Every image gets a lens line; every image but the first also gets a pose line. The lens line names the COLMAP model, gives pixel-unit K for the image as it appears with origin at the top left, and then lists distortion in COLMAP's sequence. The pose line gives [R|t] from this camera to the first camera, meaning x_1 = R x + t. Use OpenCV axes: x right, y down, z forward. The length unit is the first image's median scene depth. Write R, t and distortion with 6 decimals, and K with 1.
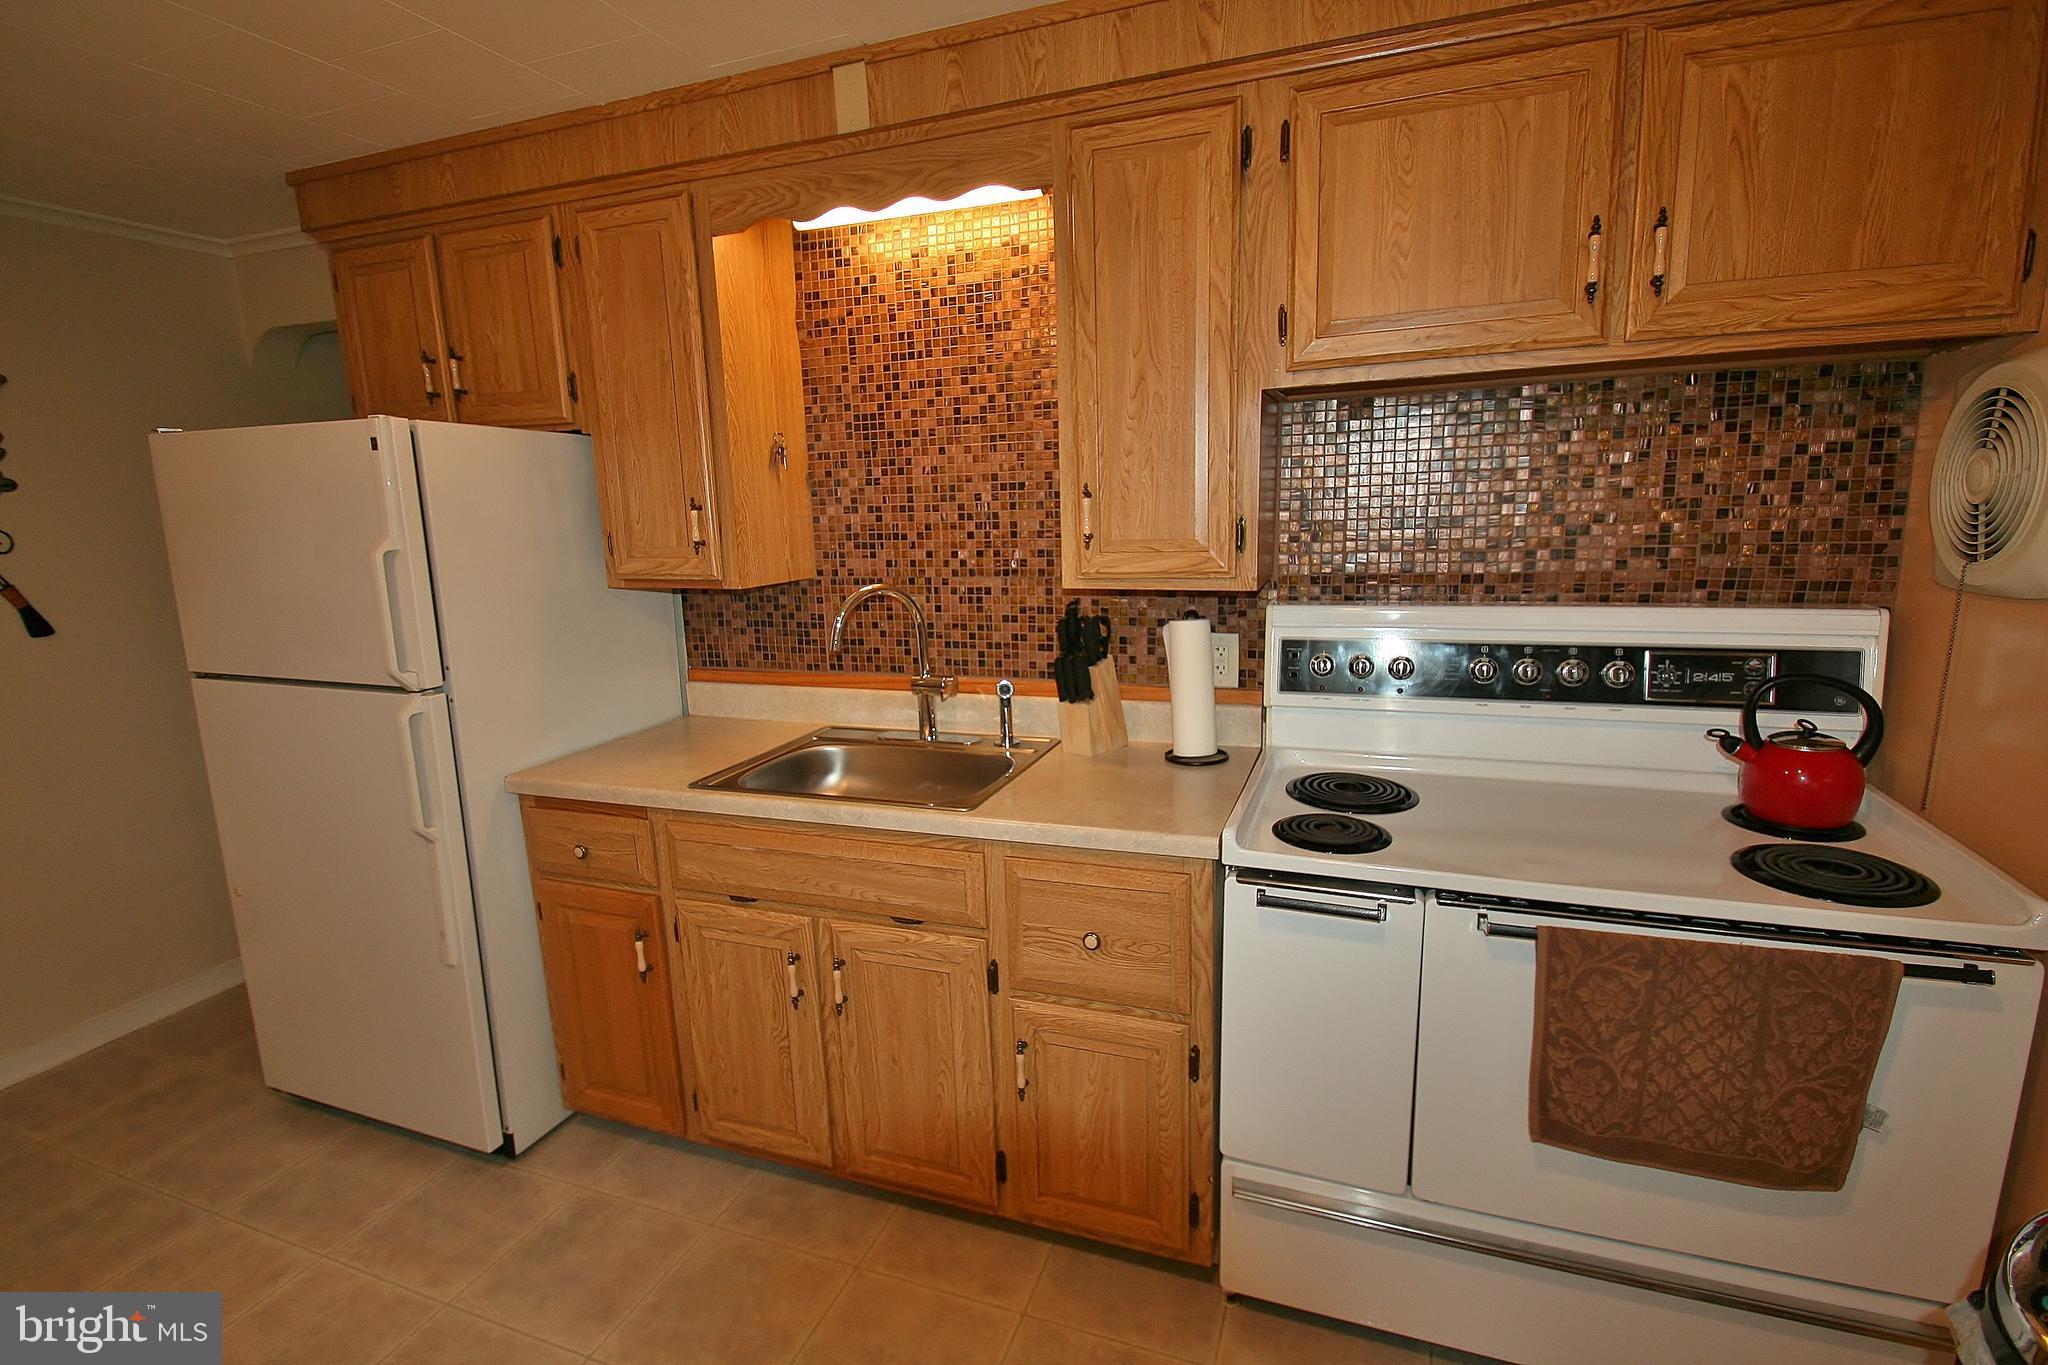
lens RADIAL K [[941.4, 0, 1026.9], [0, 941.4, 692.7], [0, 0, 1]] dist [-0.010653, -0.000690]
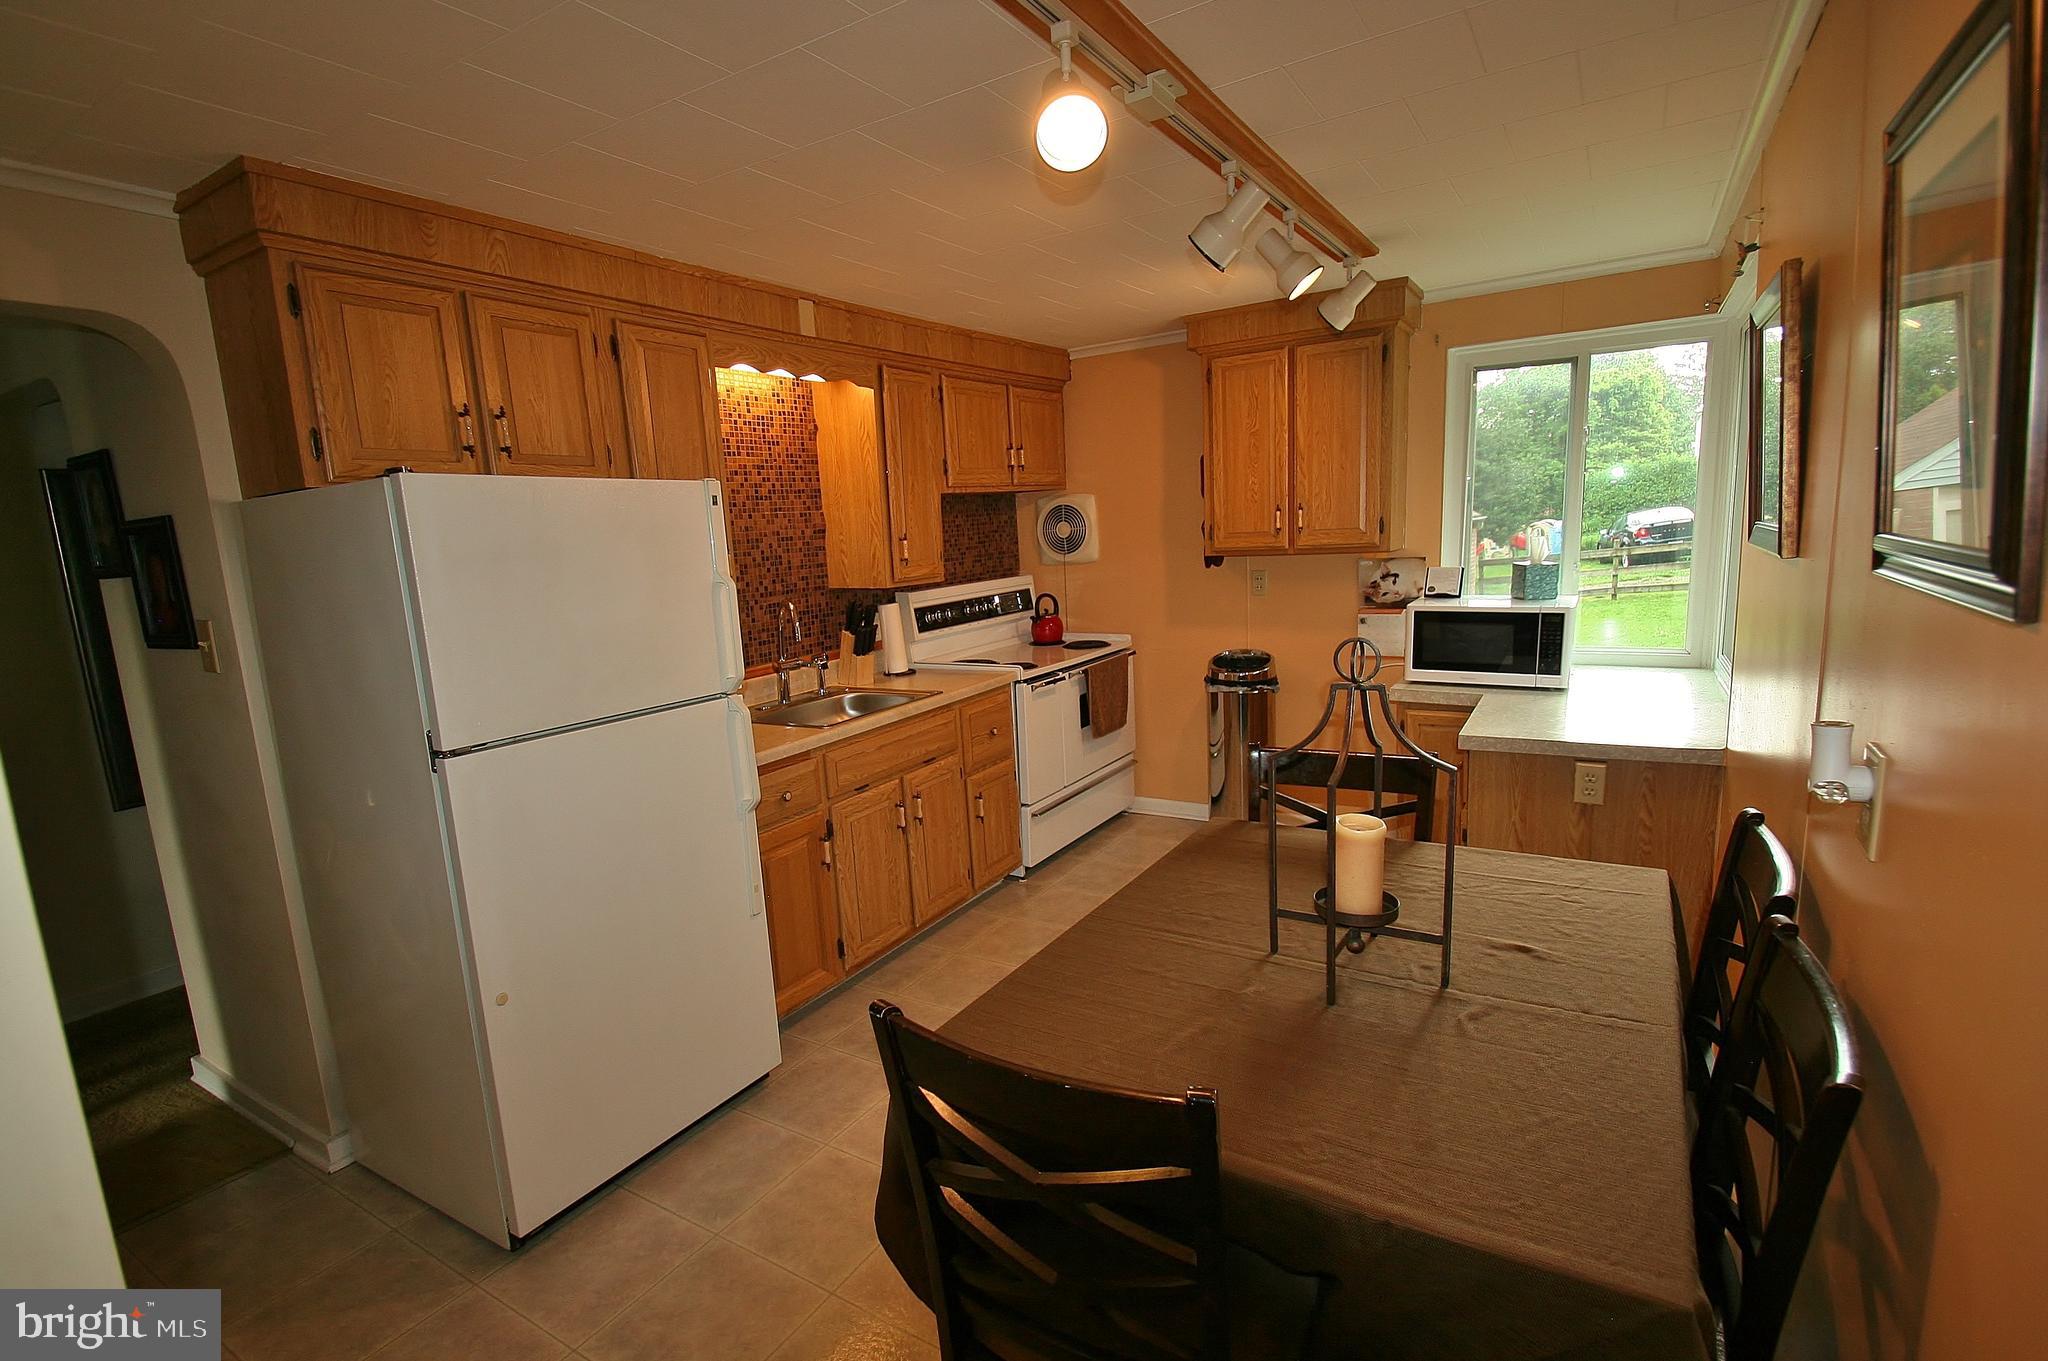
lens RADIAL K [[941.4, 0, 1029.4], [0, 941.4, 677.1], [0, 0, 1]] dist [-0.010653, -0.000690]
pose [[0.201158, -0.142388, 0.969155, -1.635088], [0.238551, 0.966713, 0.092516, -0.040376], [-0.950068, 0.212583, 0.228429, 0.295009]]
